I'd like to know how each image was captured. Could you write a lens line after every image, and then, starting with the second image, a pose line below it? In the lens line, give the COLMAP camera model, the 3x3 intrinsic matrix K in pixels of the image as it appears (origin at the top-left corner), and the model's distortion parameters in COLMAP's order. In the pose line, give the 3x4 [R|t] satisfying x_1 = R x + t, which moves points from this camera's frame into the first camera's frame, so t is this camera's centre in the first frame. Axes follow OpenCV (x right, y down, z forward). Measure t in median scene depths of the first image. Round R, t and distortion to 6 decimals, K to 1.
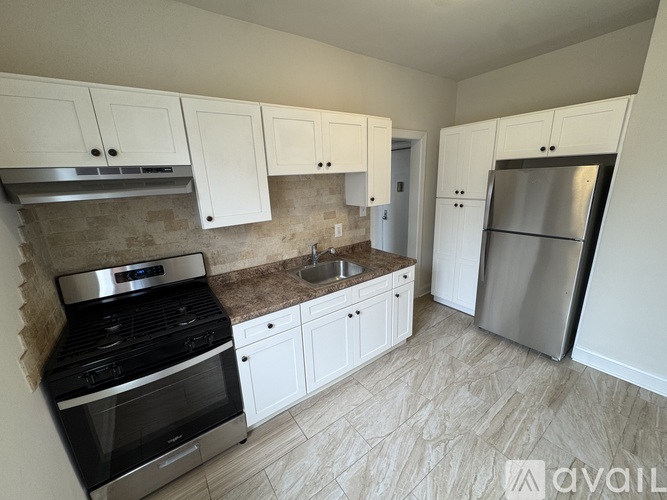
lens RADIAL K [[268.6, 0, 333.6], [0, 268.6, 249.0], [0, 0, 1]] dist [0.002262, 0.000170]
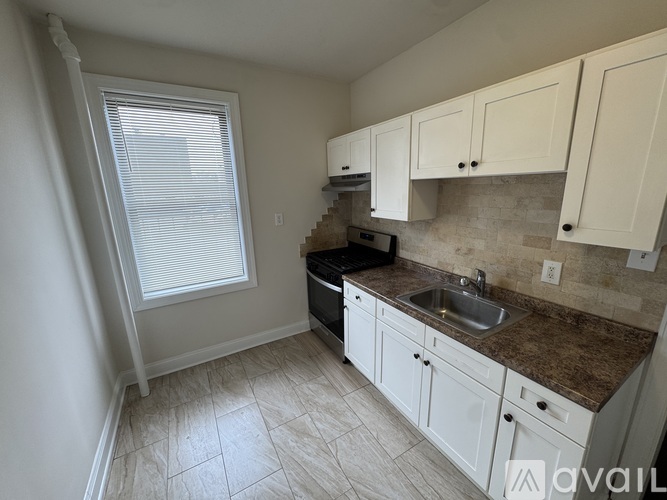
lens RADIAL K [[268.6, 0, 333.4], [0, 268.6, 249.6], [0, 0, 1]] dist [0.002262, 0.000170]
pose [[-0.094062, 0.268214, -0.958756, 0.766259], [-0.236036, 0.929561, 0.283203, -0.213244], [0.967181, 0.252940, -0.024128, 0.700387]]
